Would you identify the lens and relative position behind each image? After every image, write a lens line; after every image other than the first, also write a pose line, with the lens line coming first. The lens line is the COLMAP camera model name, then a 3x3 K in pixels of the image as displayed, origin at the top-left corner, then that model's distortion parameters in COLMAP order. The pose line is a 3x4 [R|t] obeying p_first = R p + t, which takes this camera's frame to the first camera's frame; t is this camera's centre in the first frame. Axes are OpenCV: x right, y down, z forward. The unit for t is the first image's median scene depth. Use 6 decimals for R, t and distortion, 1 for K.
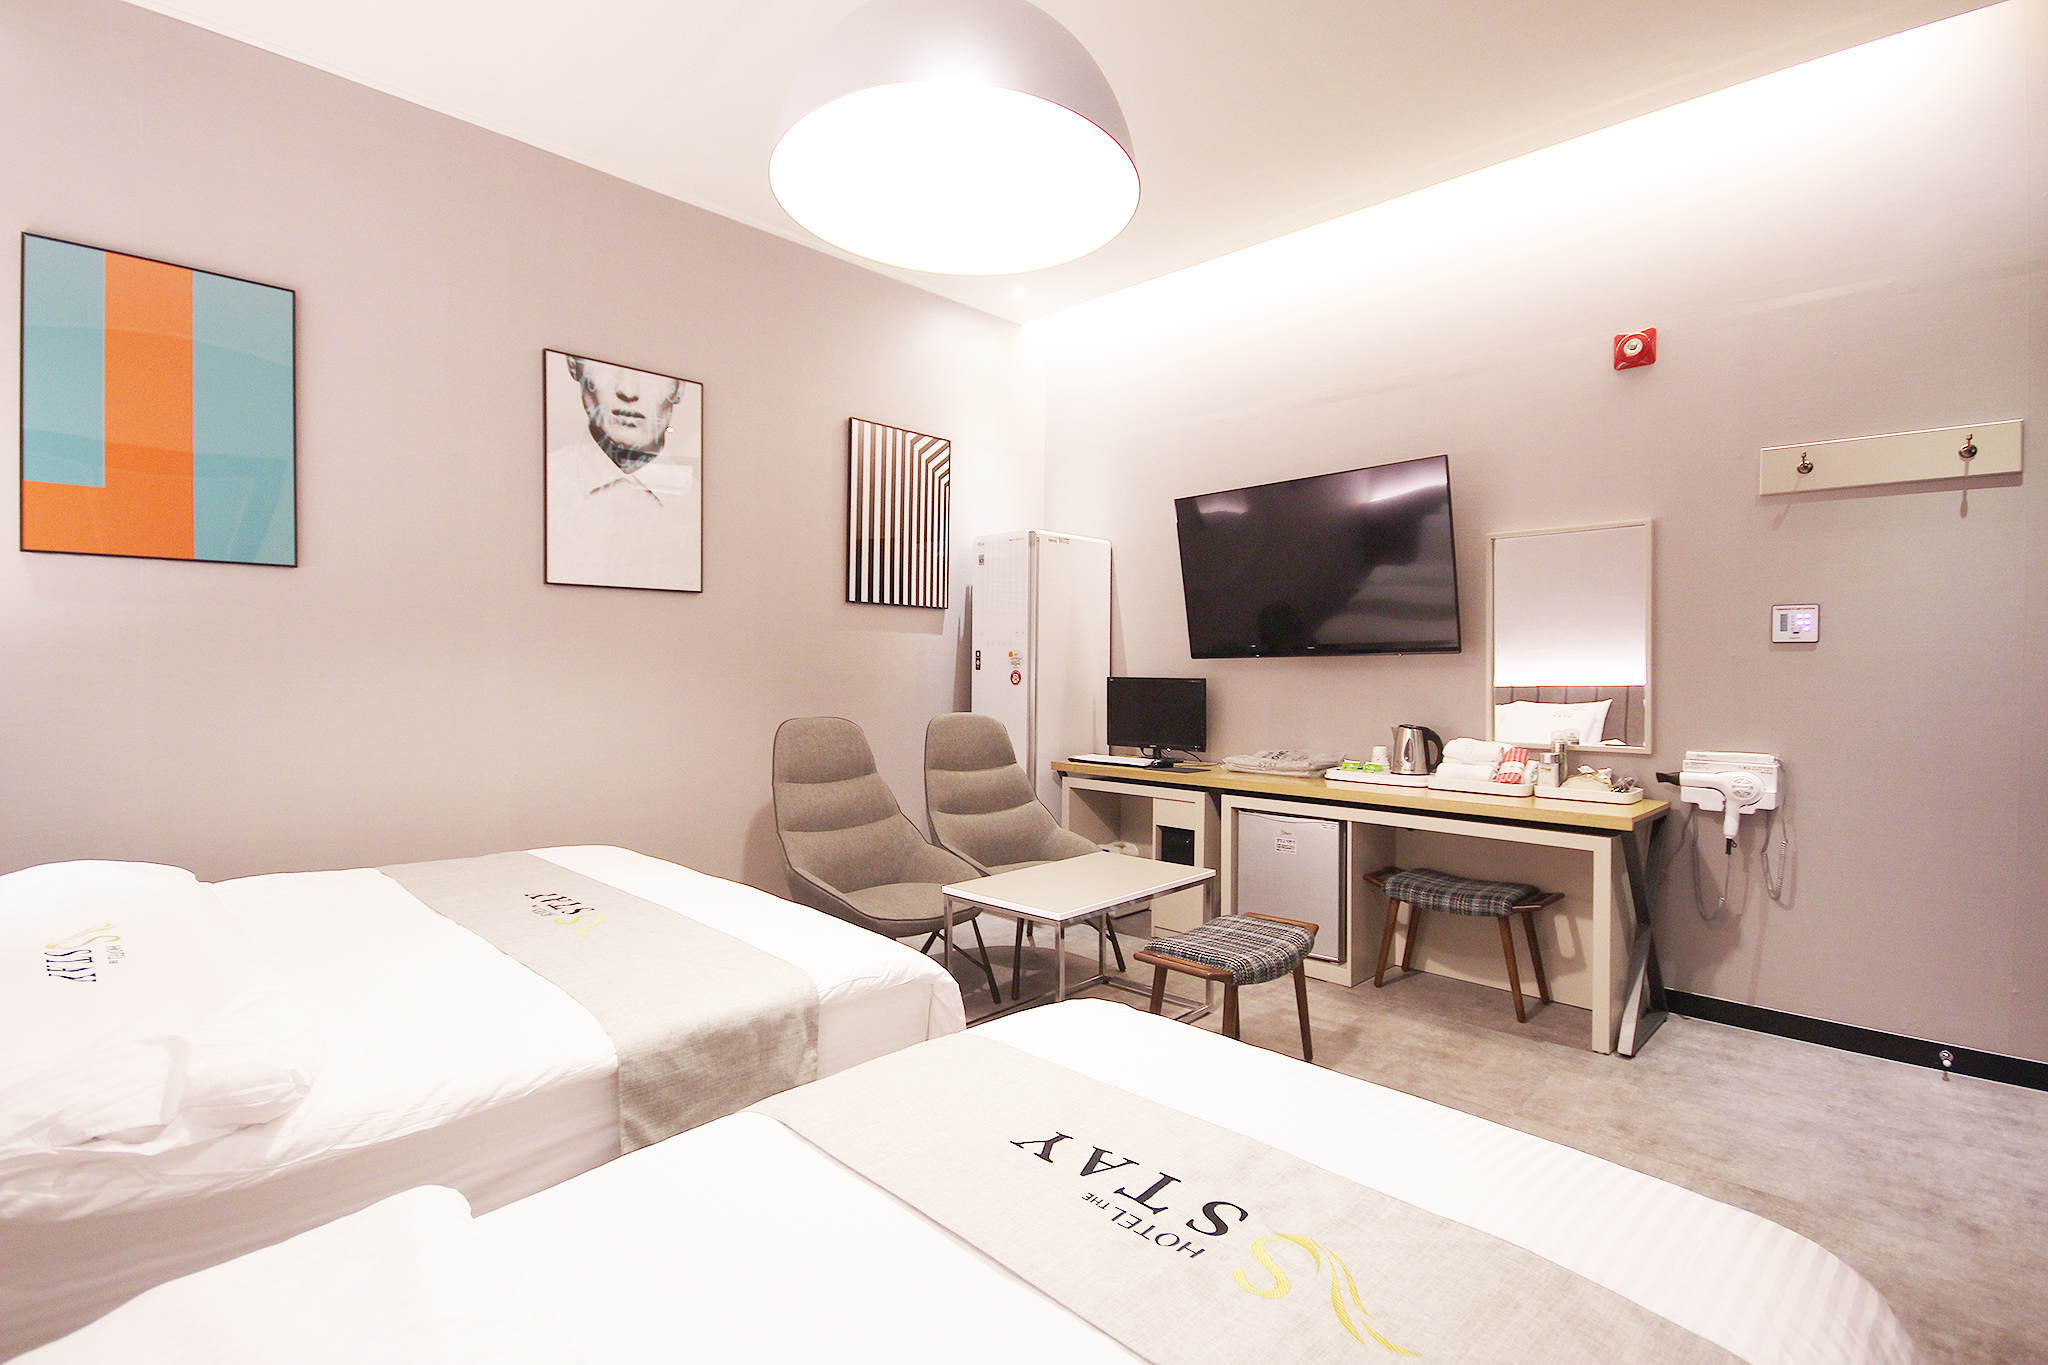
lens RADIAL K [[955.0, 0, 1027.3], [0, 955.0, 677.2], [0, 0, 1]] dist [-0.000462, -0.000838]
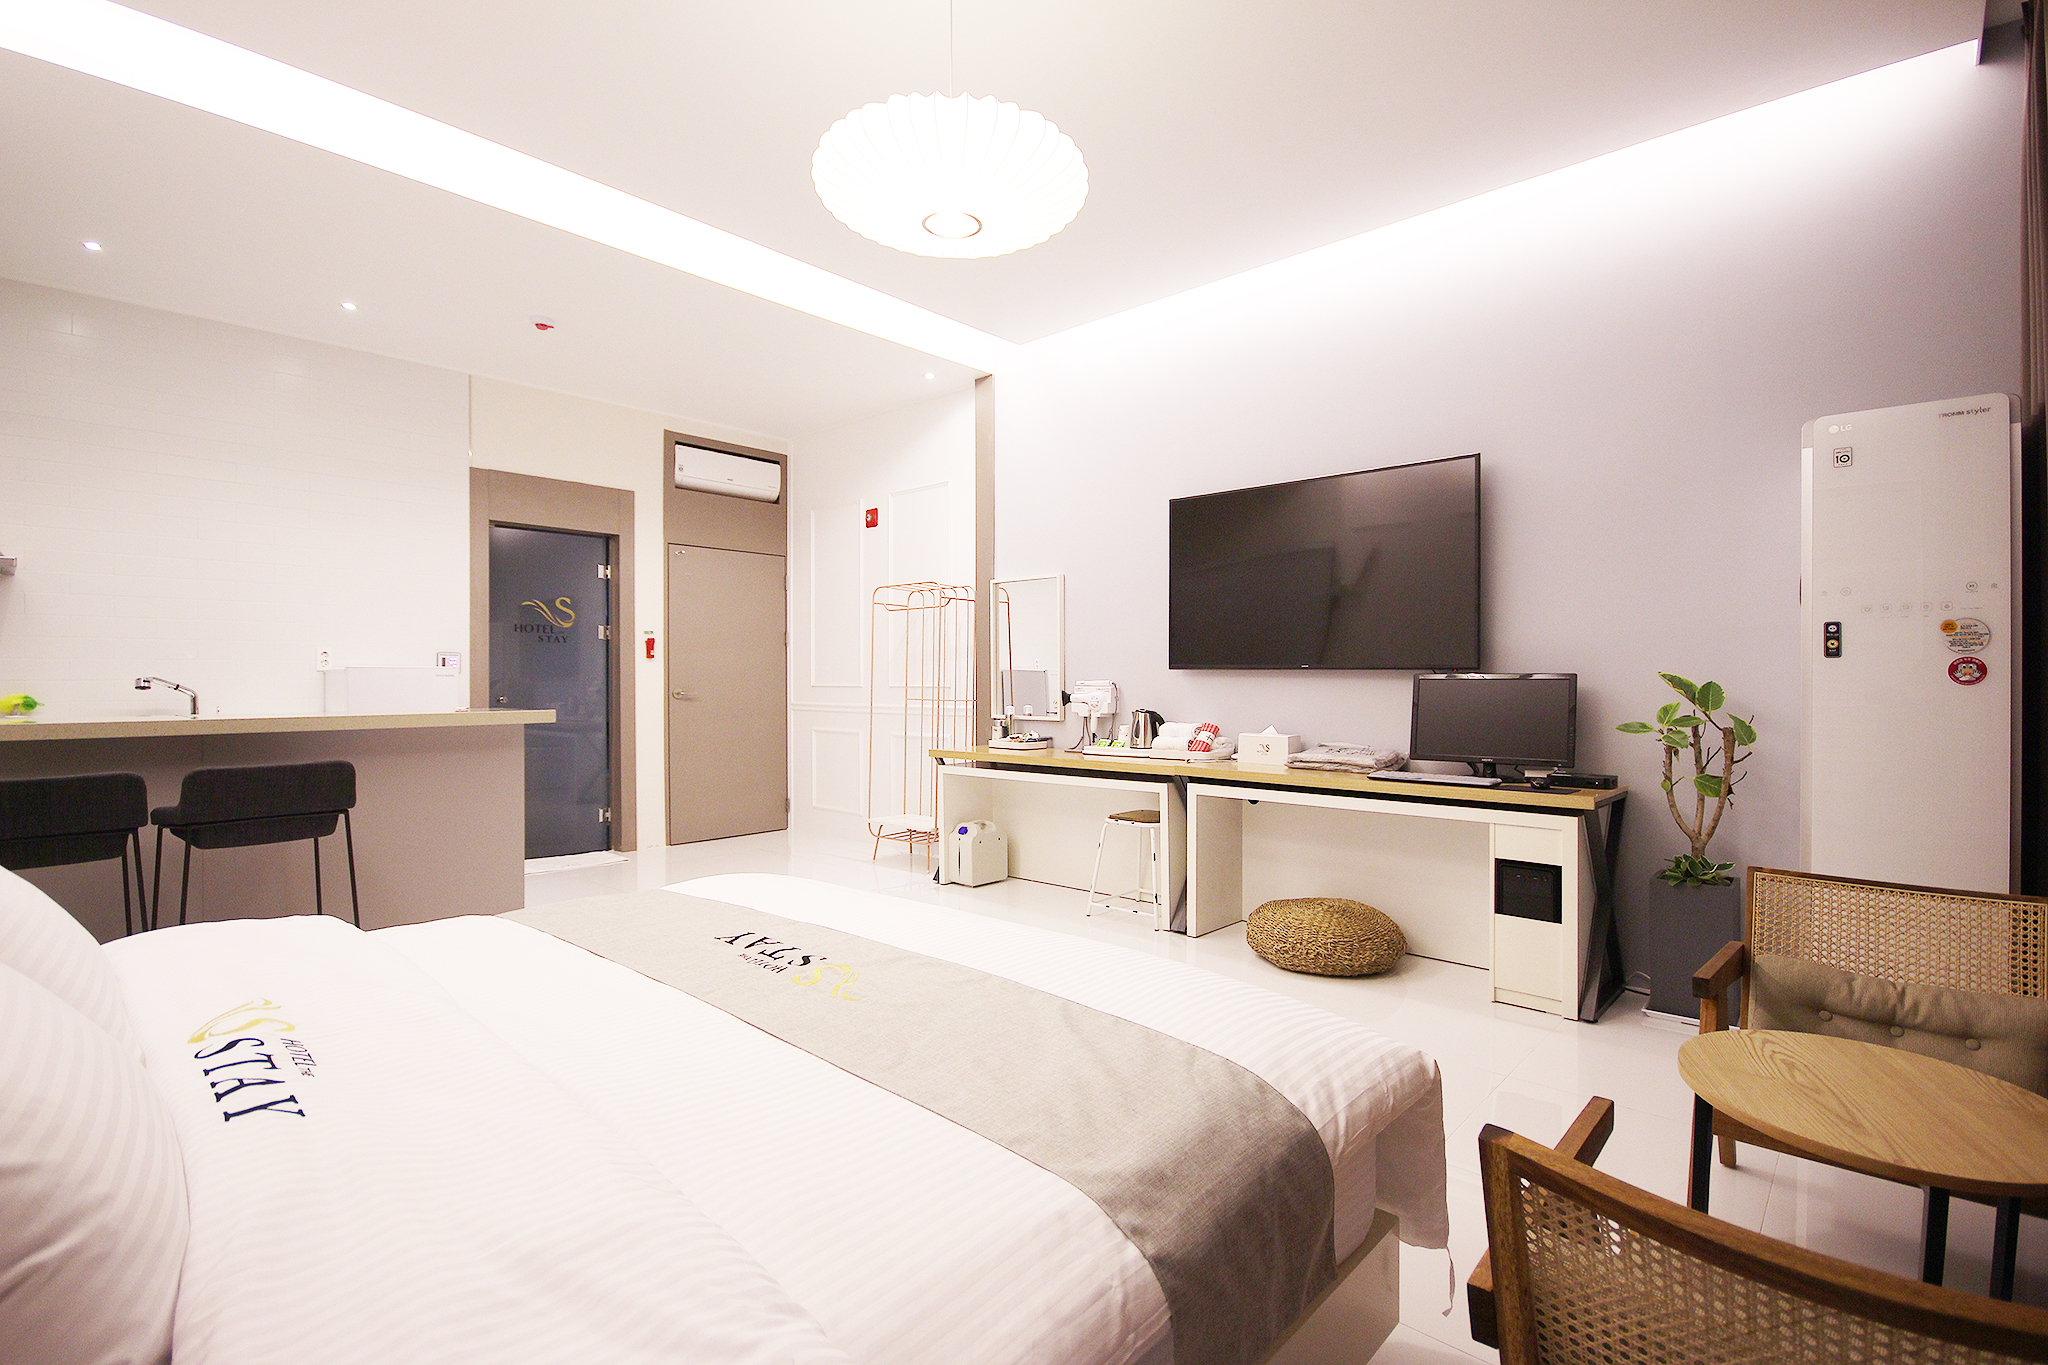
lens RADIAL K [[955.0, 0, 1027.3], [0, 955.0, 677.2], [0, 0, 1]] dist [-0.000462, -0.000838]
pose [[0.999337, -0.030029, -0.020572, 0.186867], [0.030010, 0.999549, -0.001211, -0.001311], [0.020599, 0.000593, 0.999788, -0.252488]]
